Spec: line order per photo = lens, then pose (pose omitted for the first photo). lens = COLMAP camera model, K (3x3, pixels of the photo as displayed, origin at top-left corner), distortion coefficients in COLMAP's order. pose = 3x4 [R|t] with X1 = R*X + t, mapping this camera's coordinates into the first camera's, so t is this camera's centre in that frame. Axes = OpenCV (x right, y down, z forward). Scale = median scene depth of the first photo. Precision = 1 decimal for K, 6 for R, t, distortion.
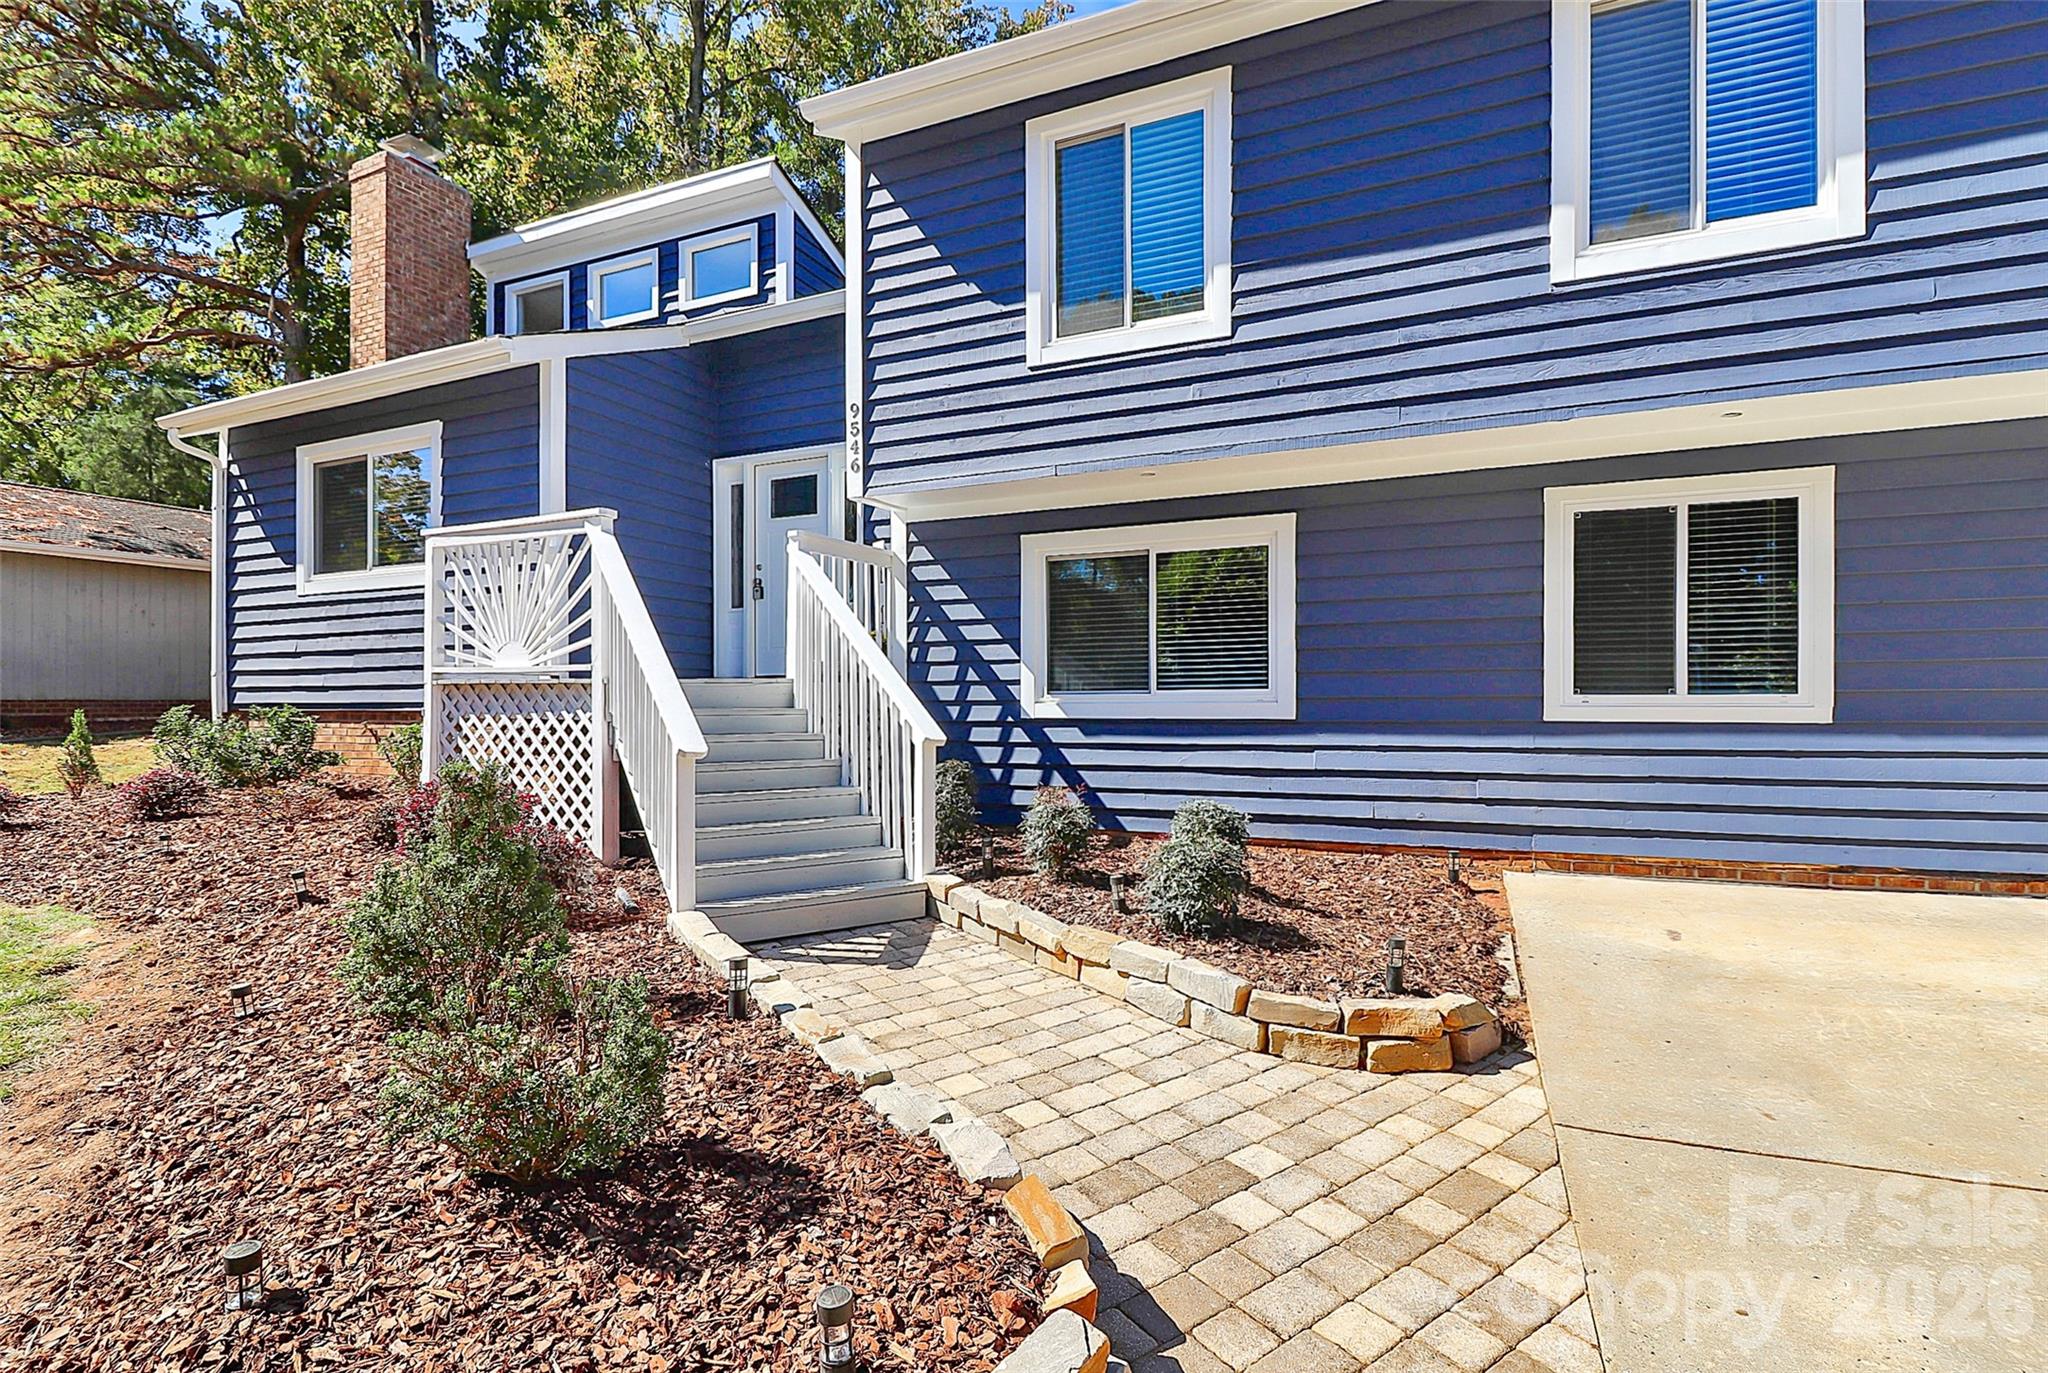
lens RADIAL K [[981.3, 0, 1022.3], [0, 981.3, 687.4], [0, 0, 1]] dist [-0.003001, -0.004856]
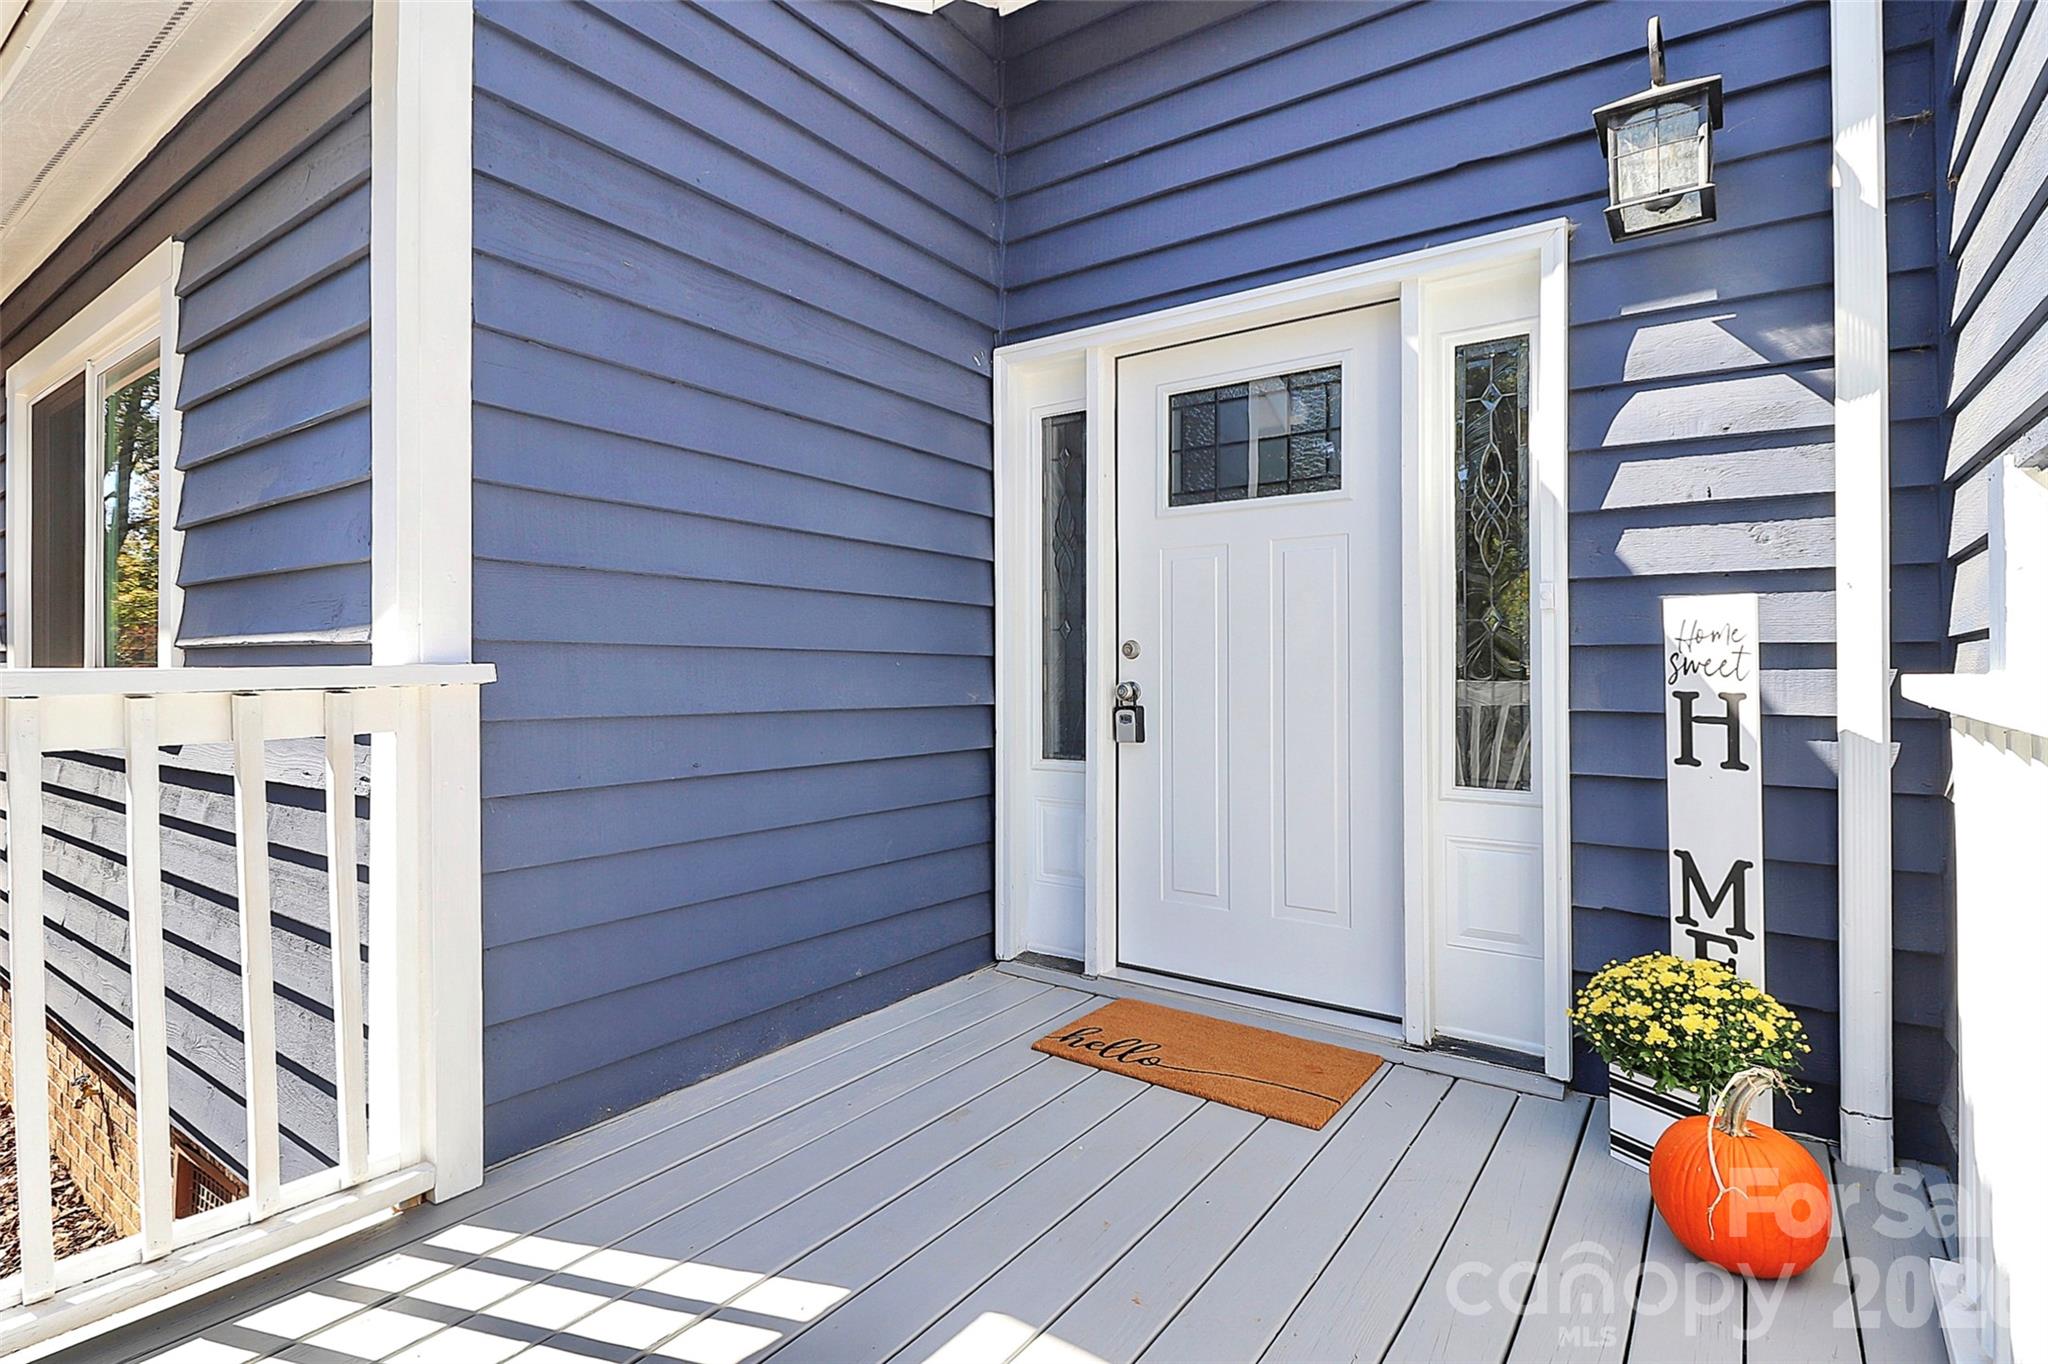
lens RADIAL K [[981.3, 0, 1029.3], [0, 981.3, 676.4], [0, 0, 1]] dist [-0.003001, -0.004856]
pose [[0.983014, -0.000352, -0.183530, -0.238918], [0.001605, 0.999976, 0.006678, -0.115097], [0.183523, -0.006859, 0.982991, 0.652157]]
